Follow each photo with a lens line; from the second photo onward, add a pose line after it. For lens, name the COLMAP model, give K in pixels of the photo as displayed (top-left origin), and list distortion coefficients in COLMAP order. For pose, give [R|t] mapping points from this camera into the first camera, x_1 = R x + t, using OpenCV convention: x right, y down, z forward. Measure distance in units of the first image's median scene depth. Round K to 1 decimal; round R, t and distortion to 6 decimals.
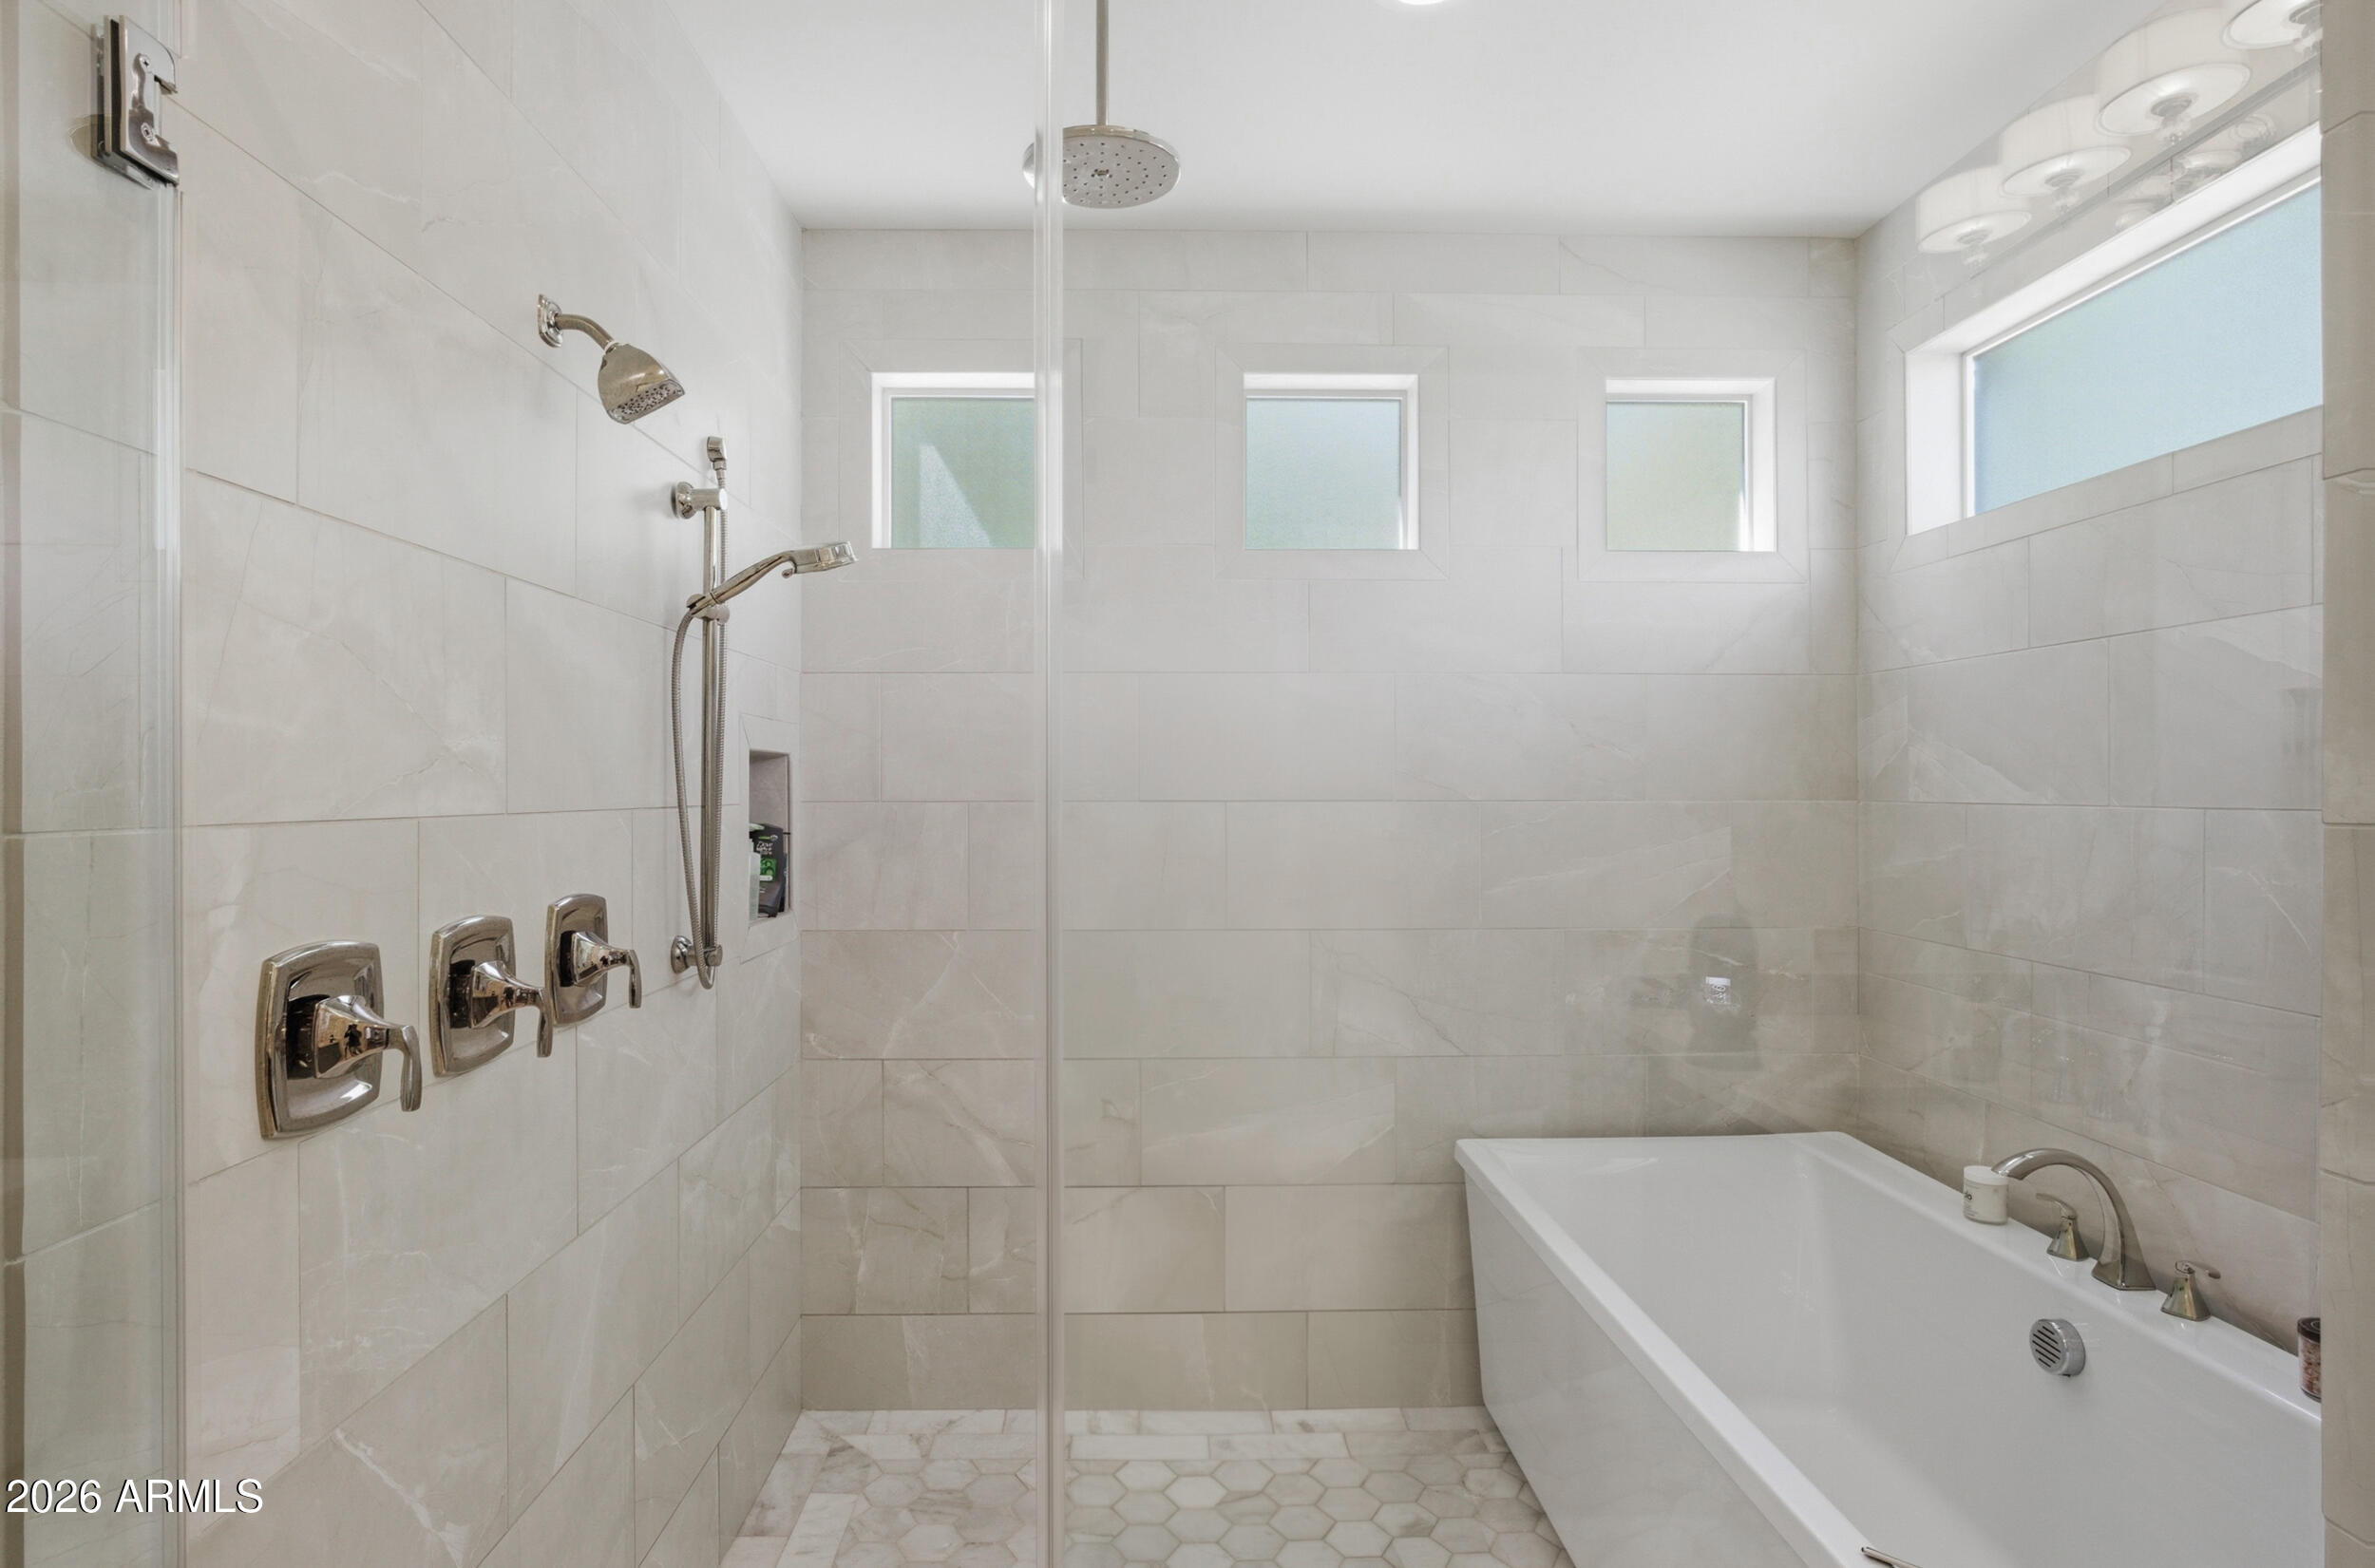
lens RADIAL K [[1301.8, 0, 1164.6], [0, 1301.8, 787.3], [0, 0, 1]] dist [-0.040059, 0.021084]
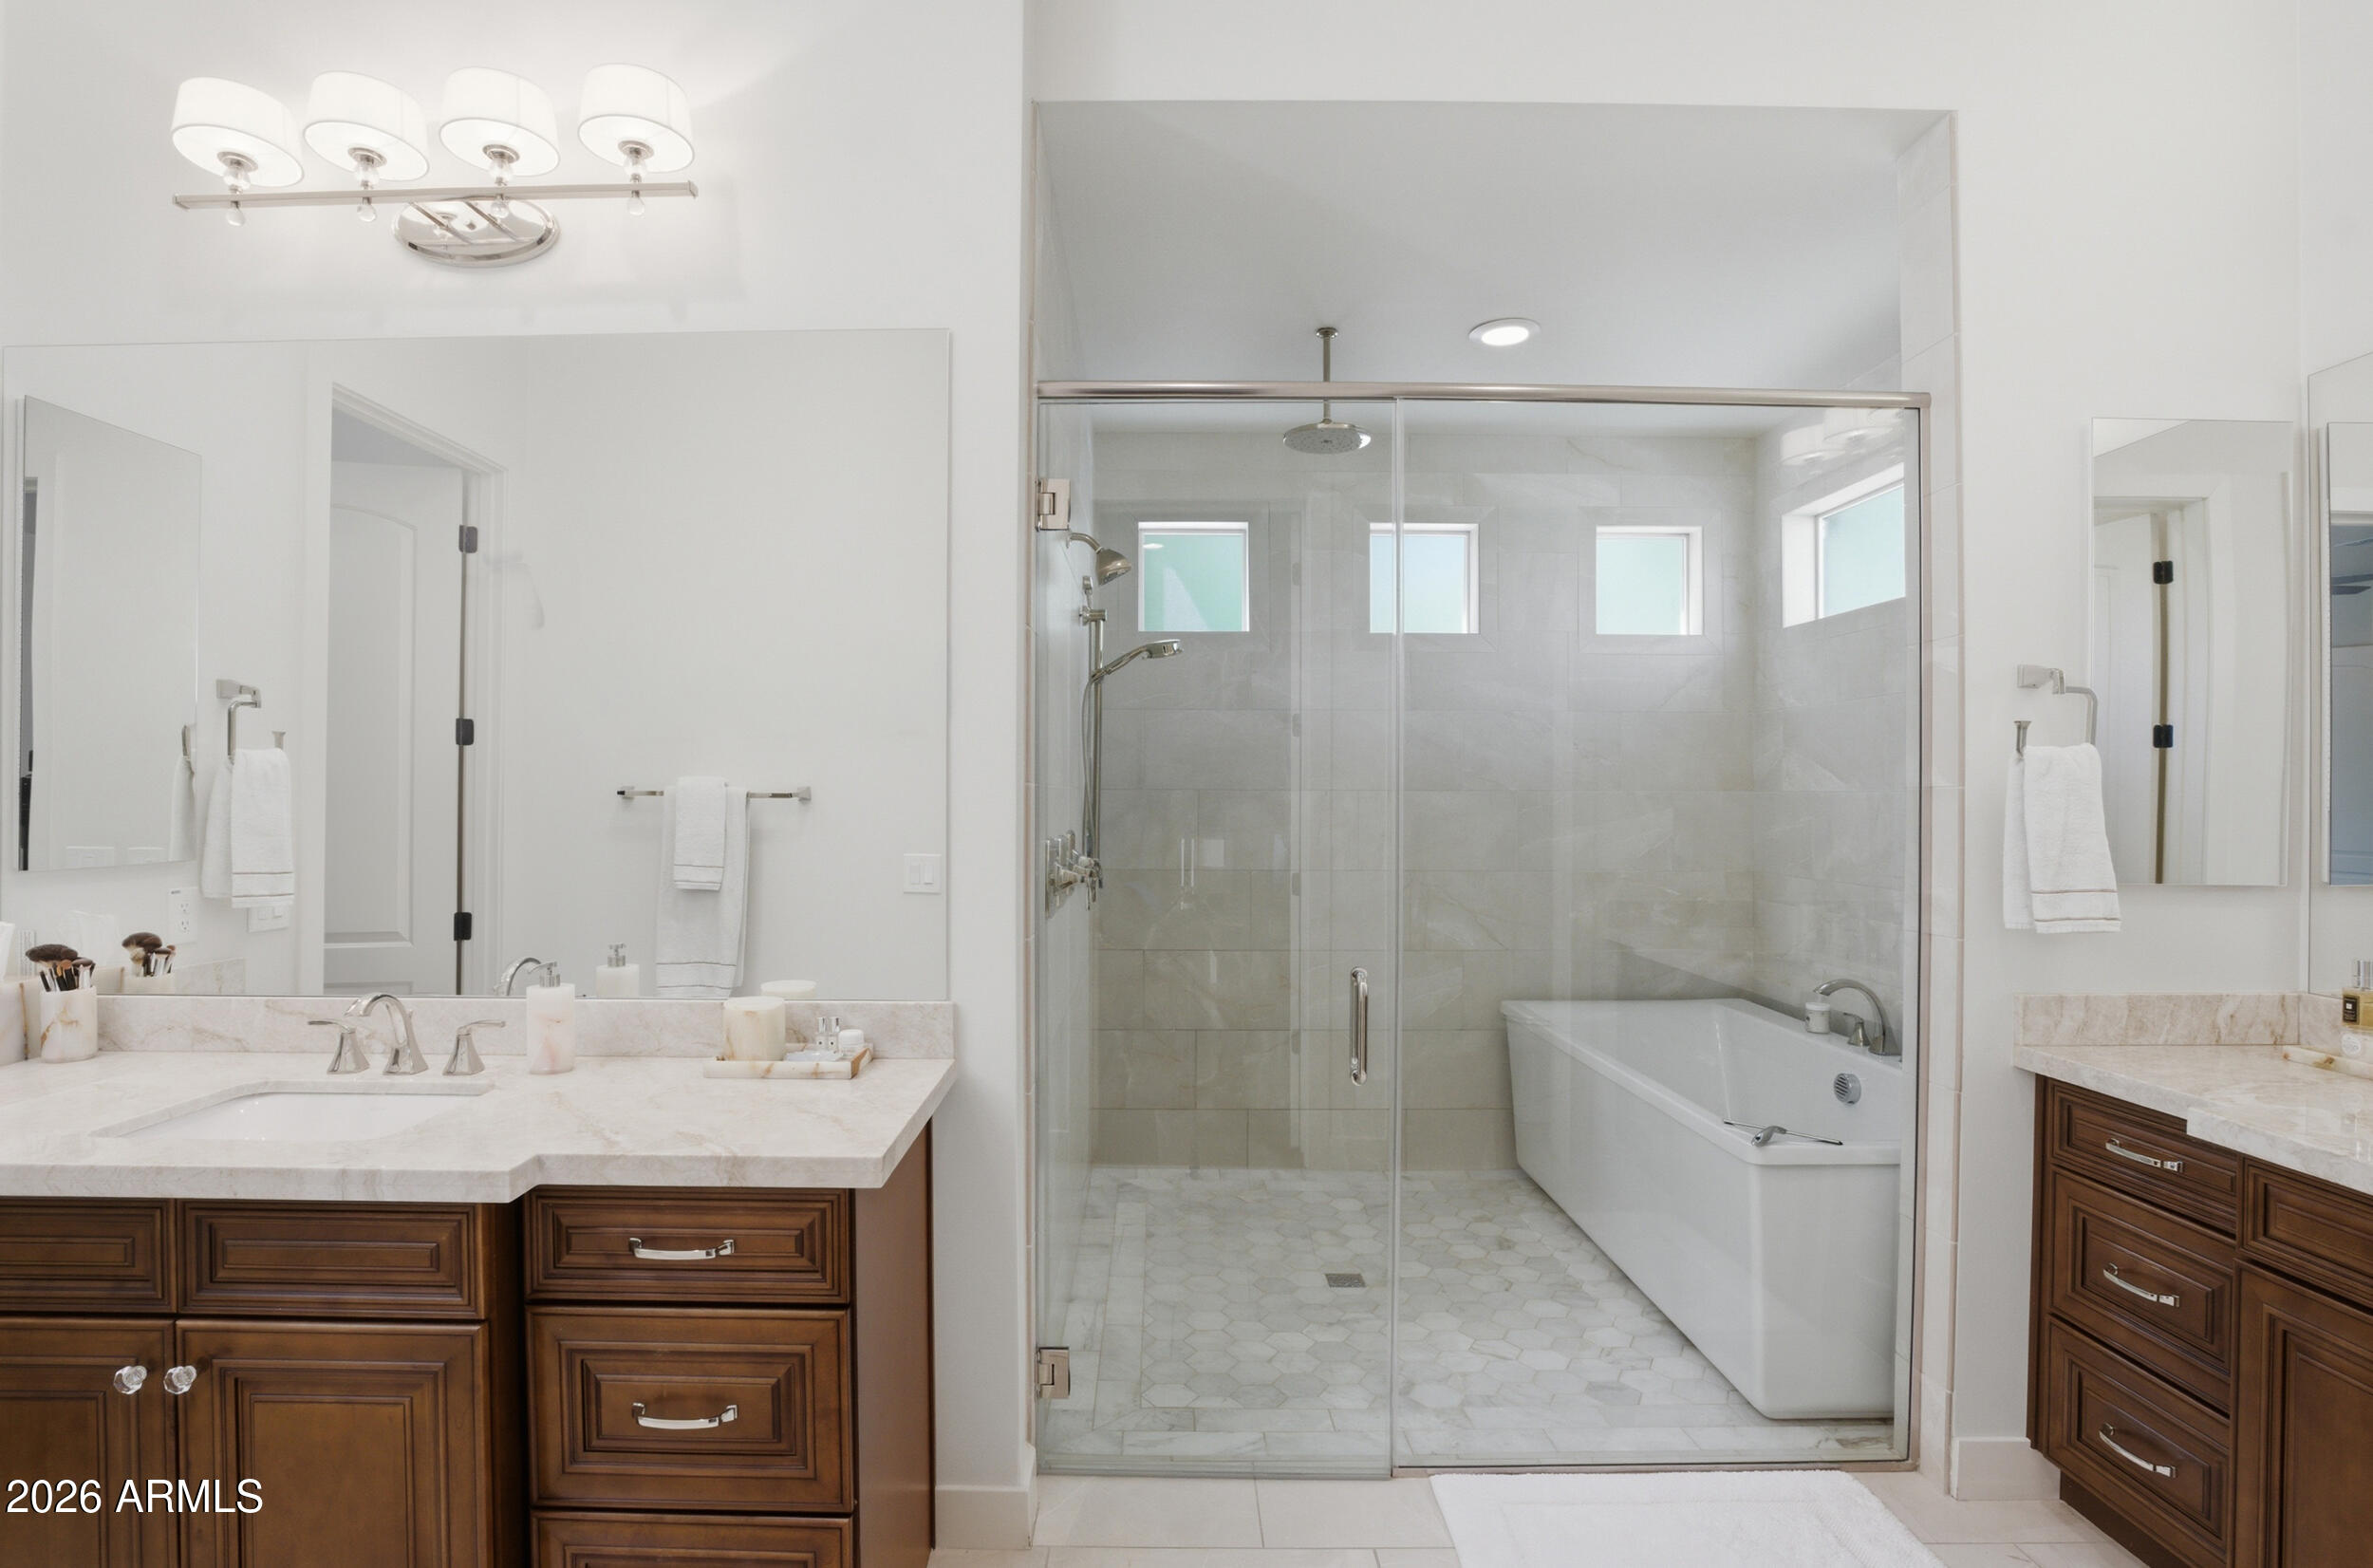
lens RADIAL K [[1131.0, 0, 1170.8], [0, 1131.0, 798.1], [0, 0, 1]] dist [-0.054182, 0.015803]
pose [[0.999805, 0.004509, -0.019202, -0.170874], [-0.004507, 0.999990, 0.000127, 0.022822], [0.019202, -0.000040, 0.999816, -0.431706]]
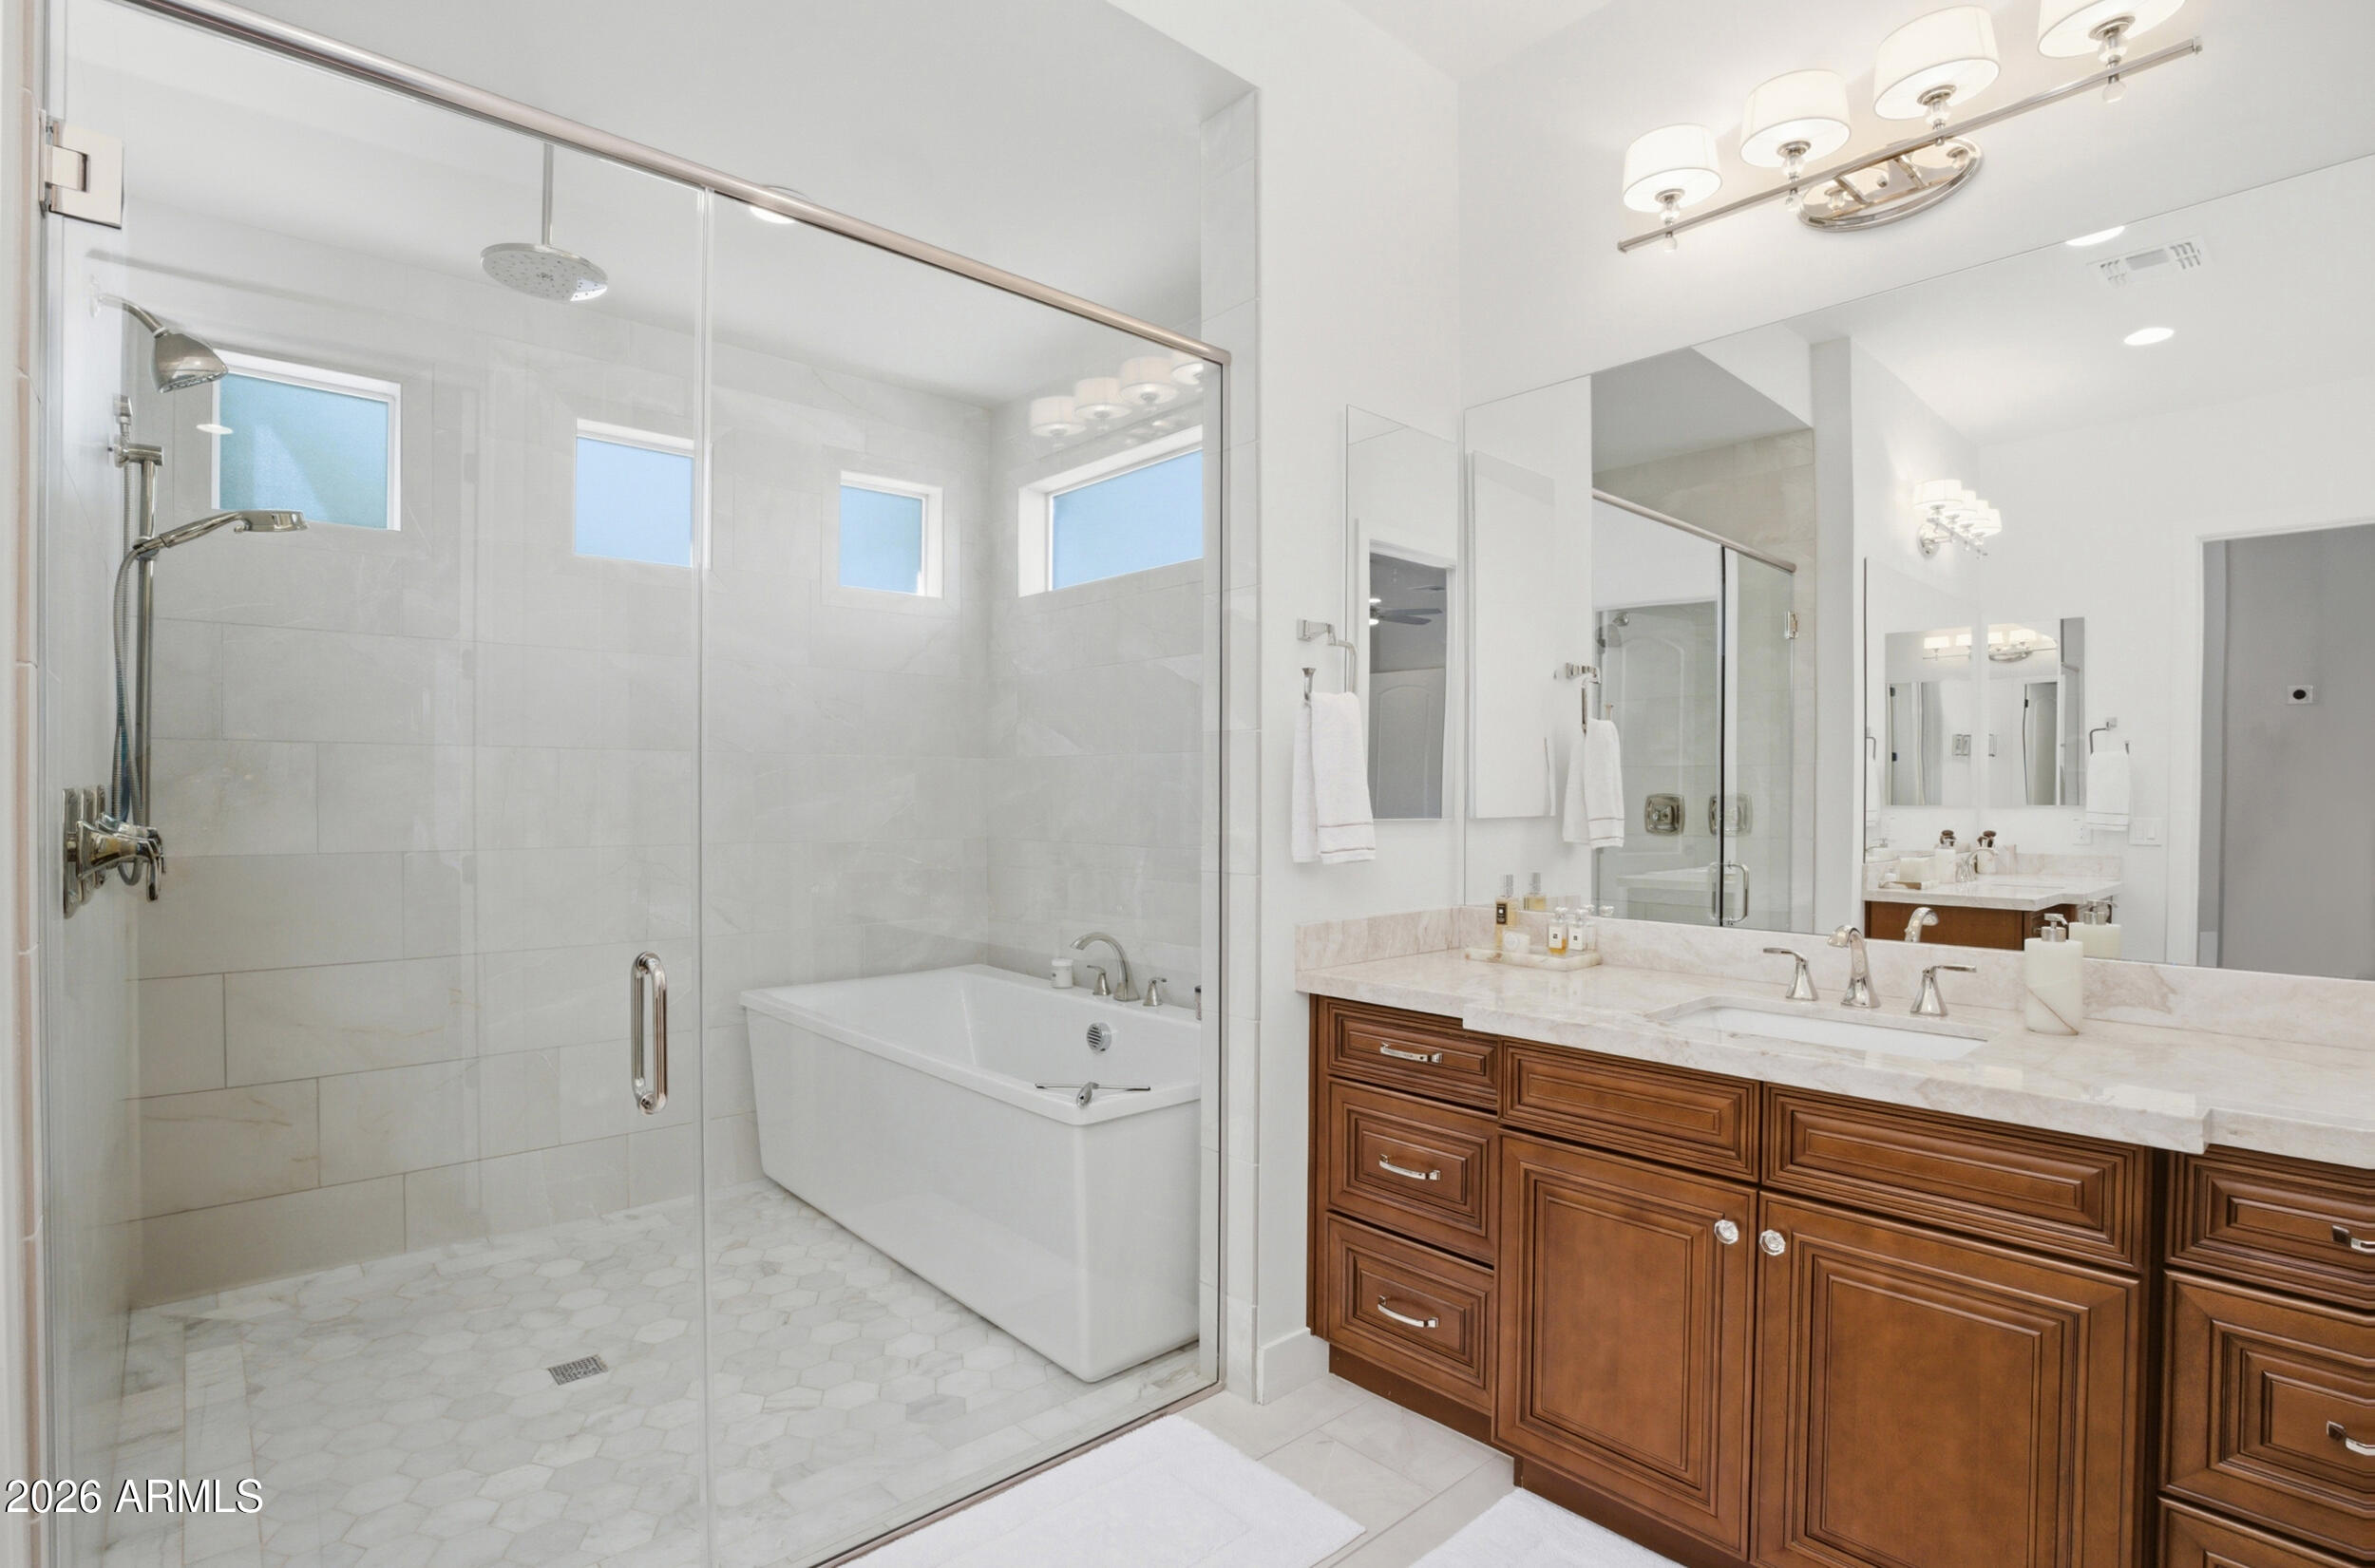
lens RADIAL K [[1131.8, 0, 1171.8], [0, 1131.8, 798.1], [0, 0, 1]] dist [-0.054182, 0.015803]
pose [[0.766486, -0.000949, 0.642261, -0.212578], [-0.003181, 0.999981, 0.005275, 0.056773], [-0.642253, -0.006086, 0.766468, -0.253007]]
